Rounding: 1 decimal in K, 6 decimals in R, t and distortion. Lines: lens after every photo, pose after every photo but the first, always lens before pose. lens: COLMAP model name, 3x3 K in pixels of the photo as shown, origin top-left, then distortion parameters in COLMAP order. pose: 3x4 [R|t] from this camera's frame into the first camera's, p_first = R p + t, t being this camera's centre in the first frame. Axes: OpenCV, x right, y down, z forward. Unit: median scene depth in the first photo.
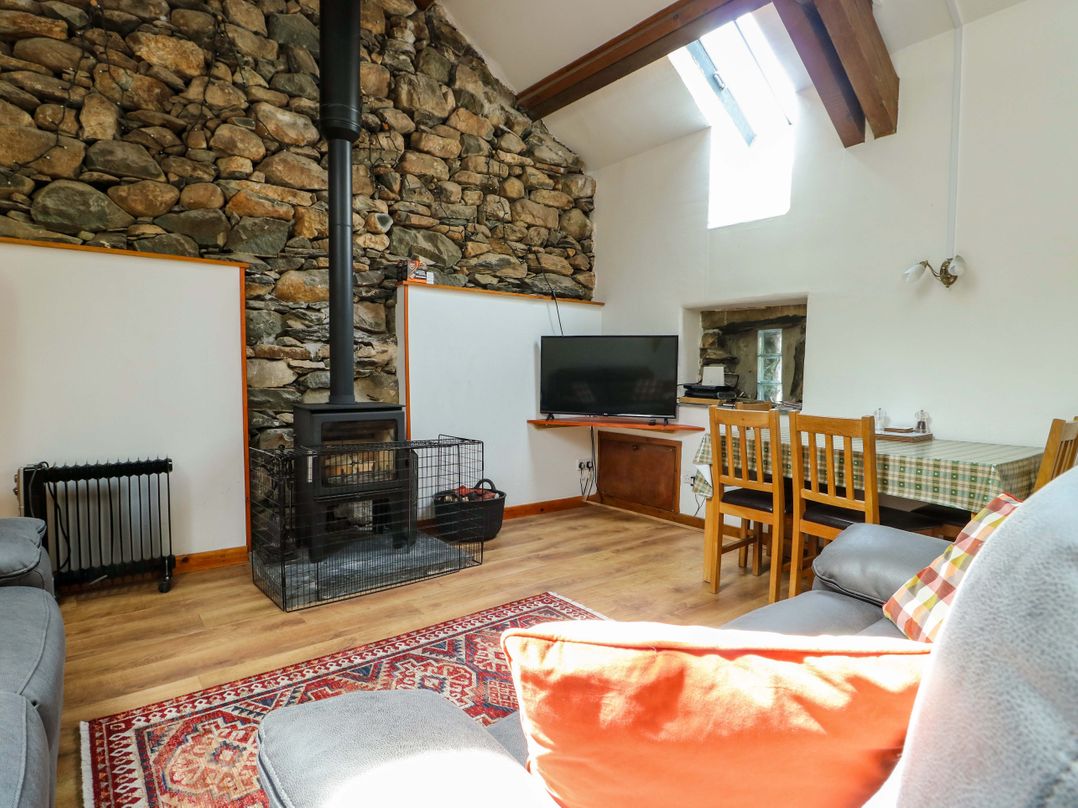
lens RADIAL K [[583.4, 0, 537.0], [0, 583.4, 403.1], [0, 0, 1]] dist [-0.000897, -0.014939]
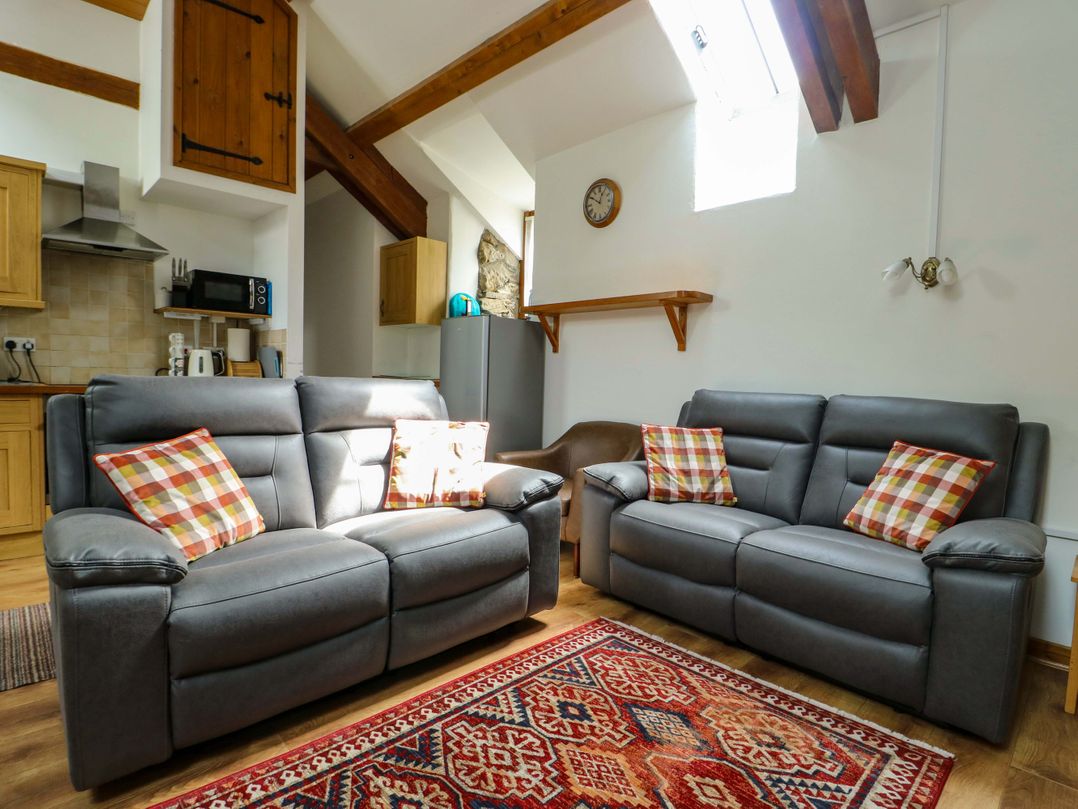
lens RADIAL K [[559.8, 0, 535.0], [0, 559.8, 403.2], [0, 0, 1]] dist [0.000802, -0.014153]
pose [[-0.992999, -0.035086, -0.112794, 0.015182], [-0.047589, 0.992776, 0.110145, -0.052960], [0.108114, 0.114742, -0.987495, 0.948631]]
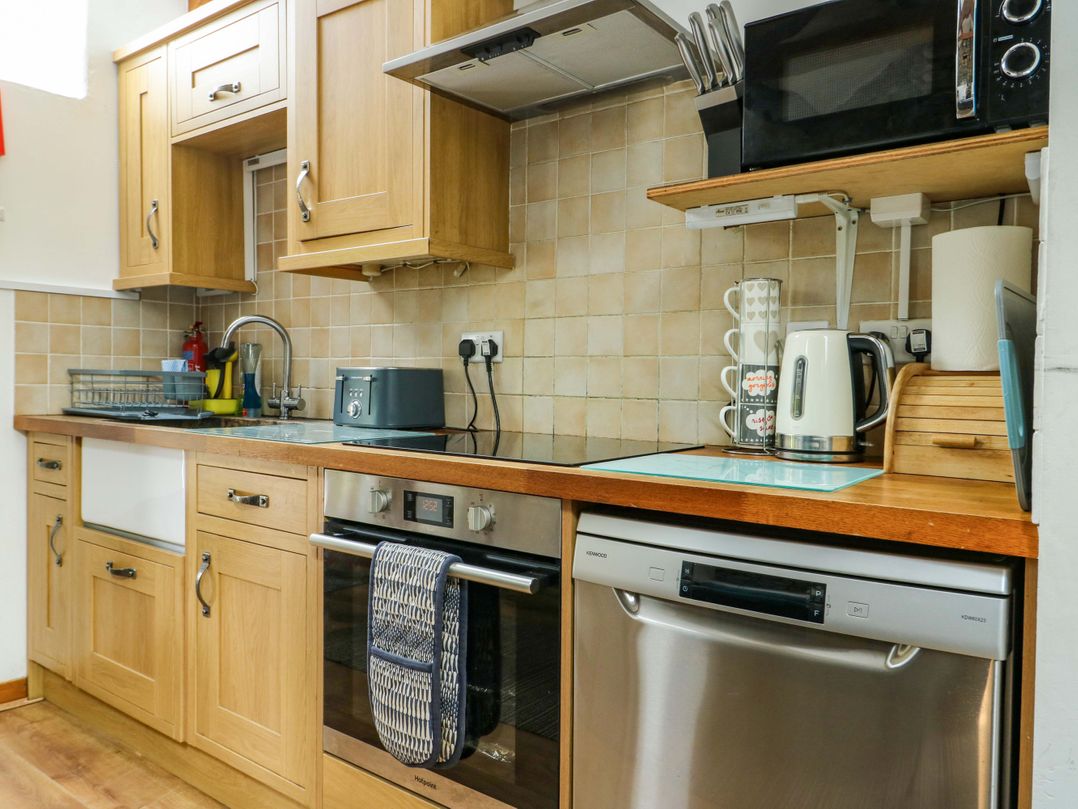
lens RADIAL K [[796.6, 0, 539.0], [0, 796.6, 404.5], [0, 0, 1]] dist [-0.002636, -0.000947]
pose [[-0.261404, -0.052947, 0.963776, 0.198083], [0.043777, 0.996817, 0.066636, 0.004916], [-0.964236, 0.059610, -0.258254, -0.075507]]
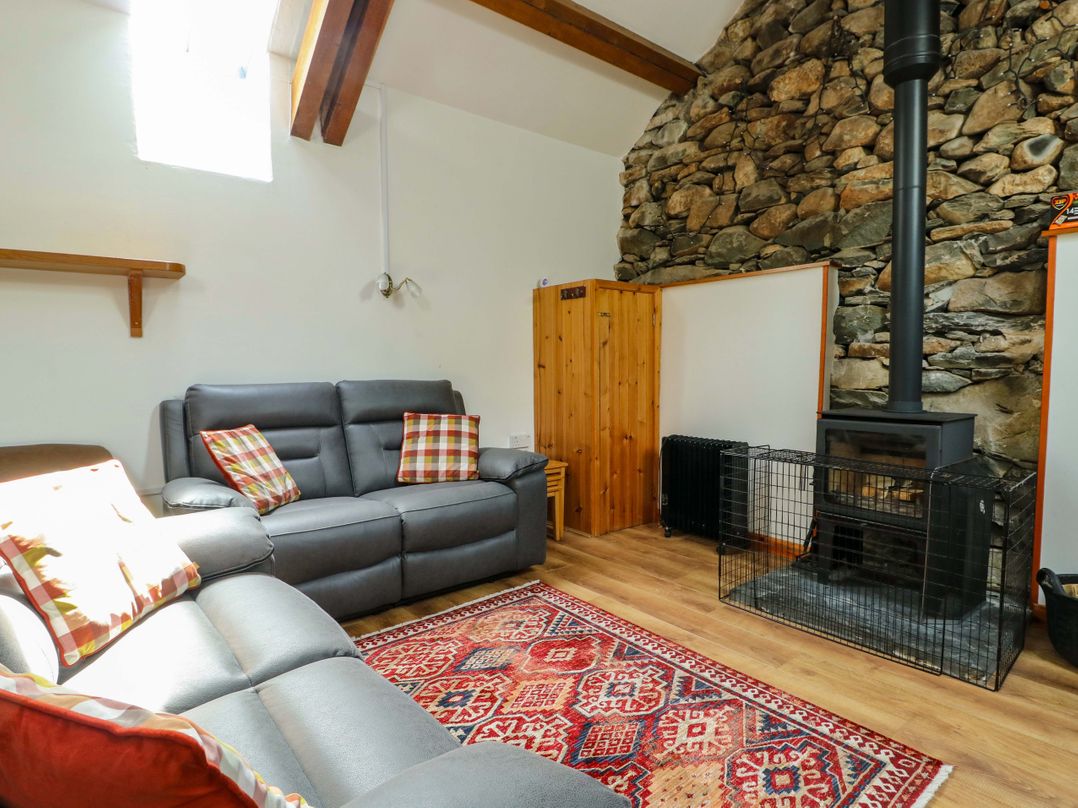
lens RADIAL K [[583.4, 0, 537.0], [0, 583.4, 403.1], [0, 0, 1]] dist [-0.000897, -0.014939]
pose [[0.015009, 0.049493, -0.998662, 0.475921], [-0.051805, 0.997471, 0.048655, -0.024351], [0.998544, 0.051005, 0.017535, 0.503128]]
